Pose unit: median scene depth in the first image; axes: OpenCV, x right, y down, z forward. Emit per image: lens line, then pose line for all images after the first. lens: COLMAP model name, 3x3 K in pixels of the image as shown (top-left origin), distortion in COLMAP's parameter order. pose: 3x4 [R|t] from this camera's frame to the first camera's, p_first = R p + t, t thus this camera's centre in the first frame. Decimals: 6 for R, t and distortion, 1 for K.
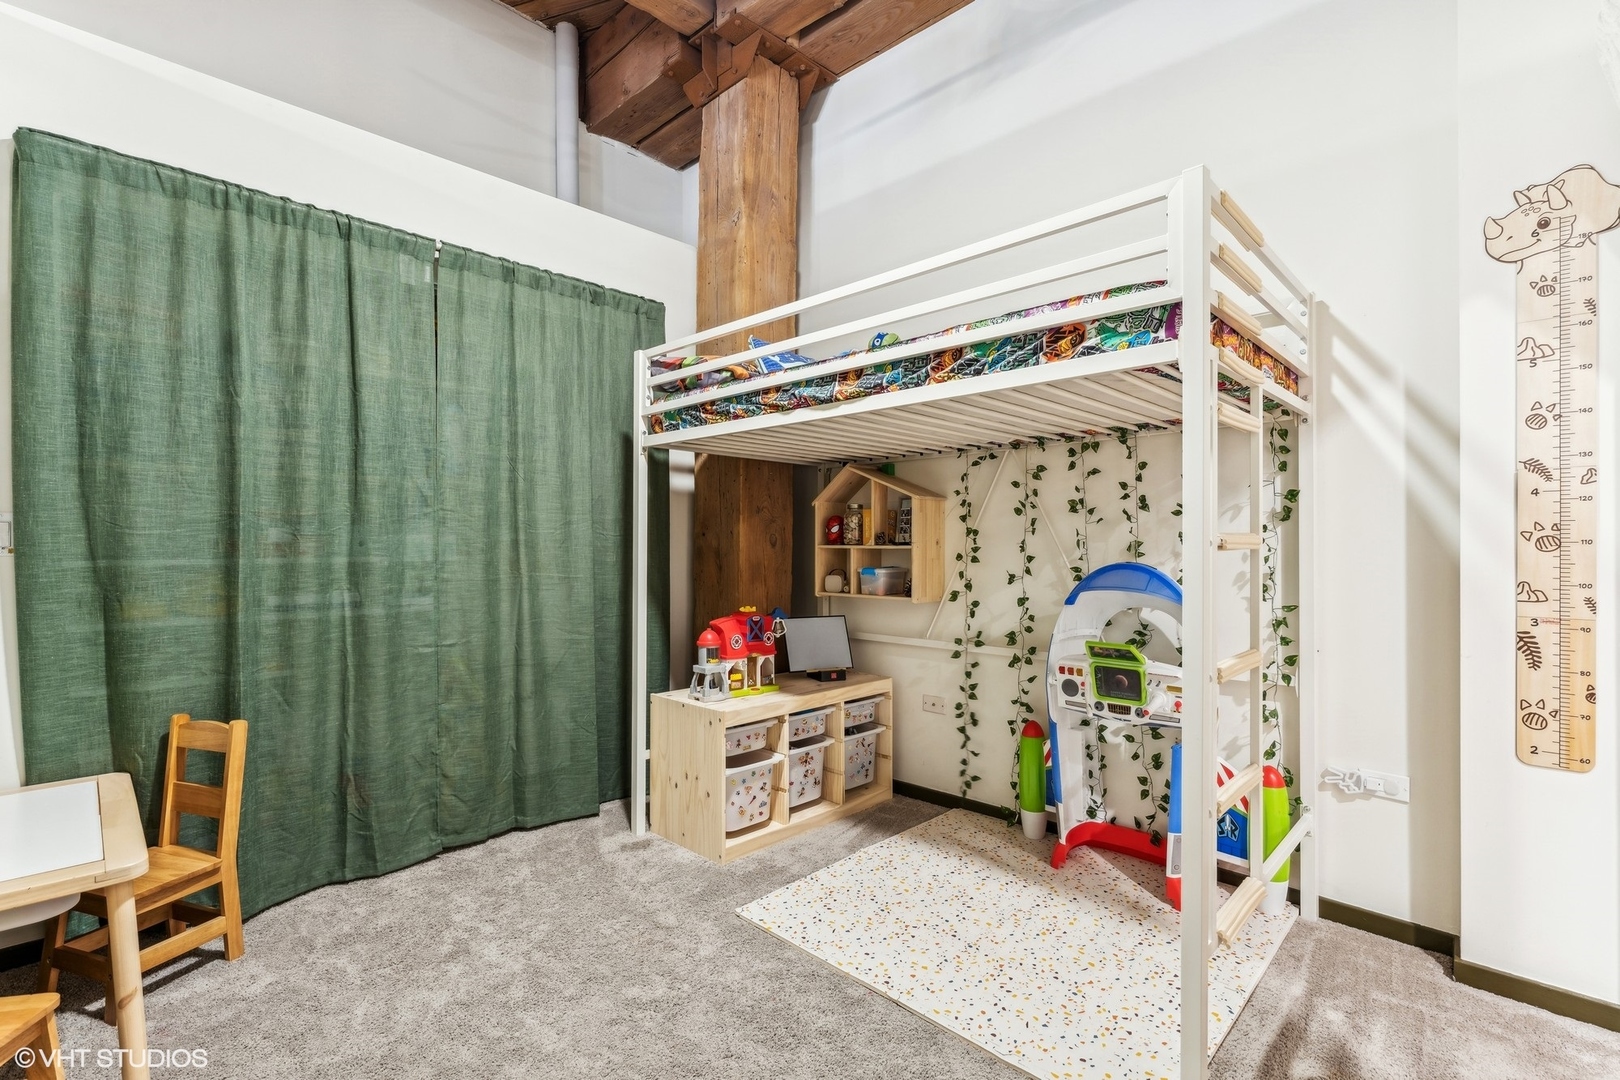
lens RADIAL K [[744.3, 0, 803.6], [0, 744.3, 535.0], [0, 0, 1]] dist [-0.011276, 0.006963]
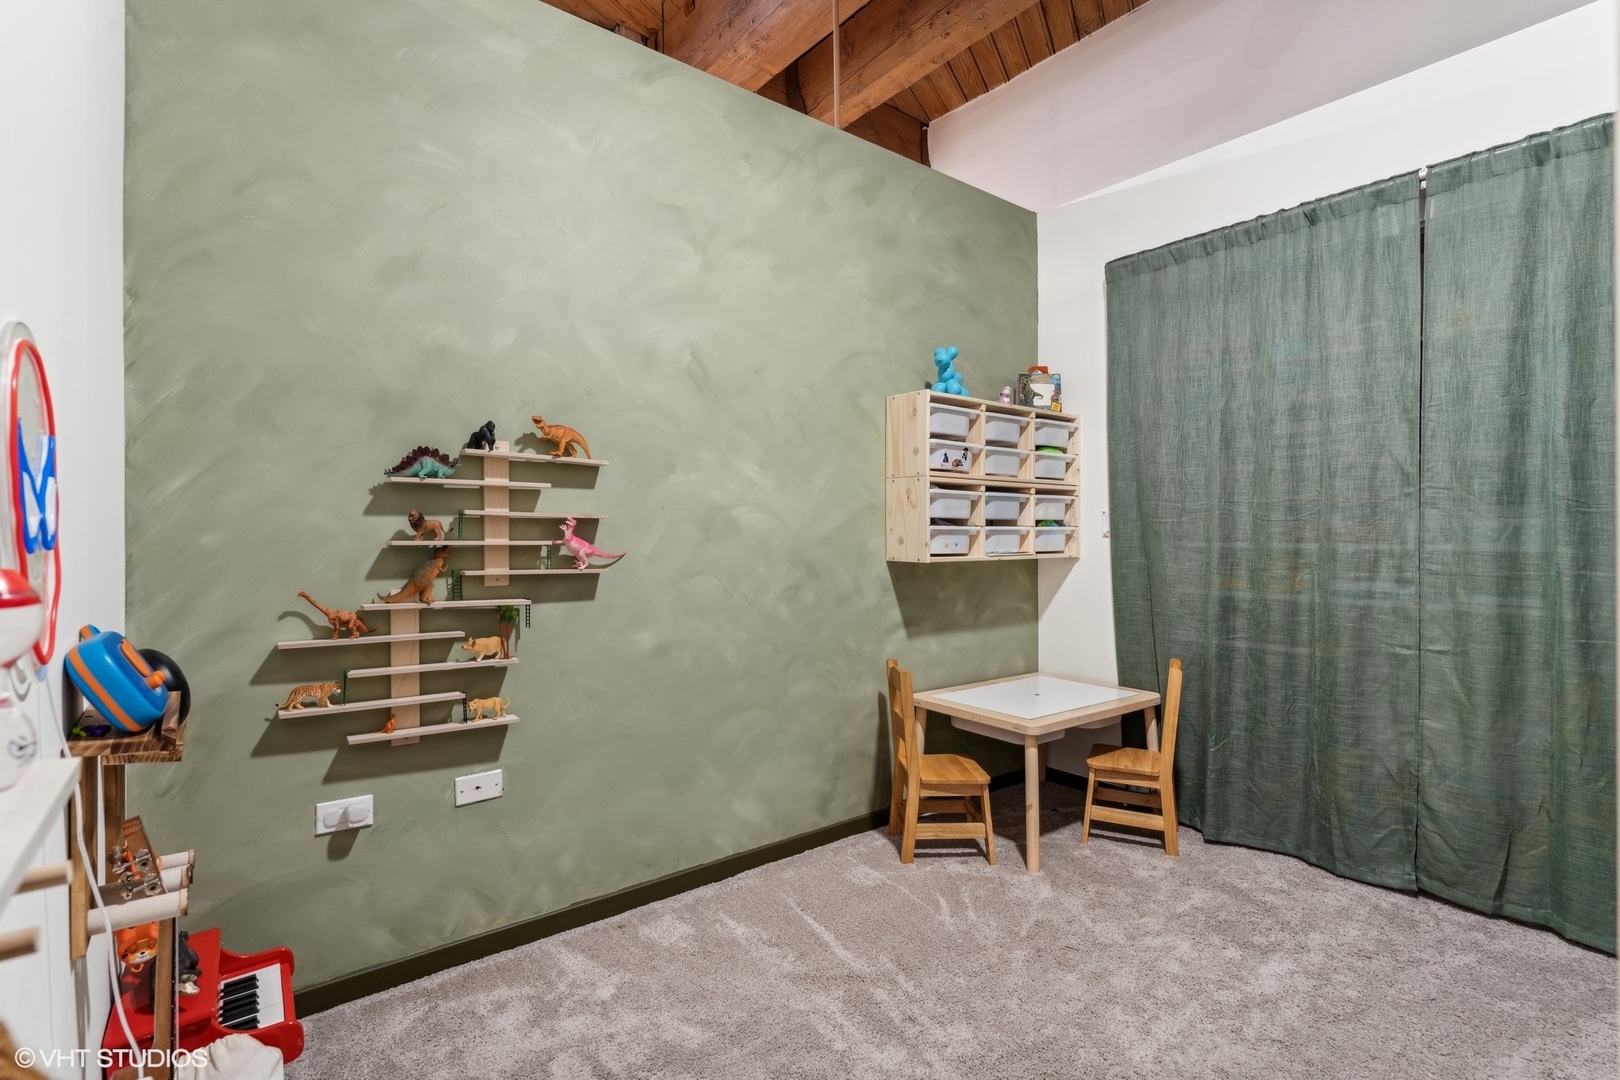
lens RADIAL K [[744.3, 0, 803.7], [0, 744.3, 542.4], [0, 0, 1]] dist [-0.011276, 0.006963]
pose [[-0.116154, 0.009375, -0.993187, 0.441725], [0.002995, 0.999954, 0.009088, 0.017995], [0.993227, -0.001919, -0.116177, 0.413190]]
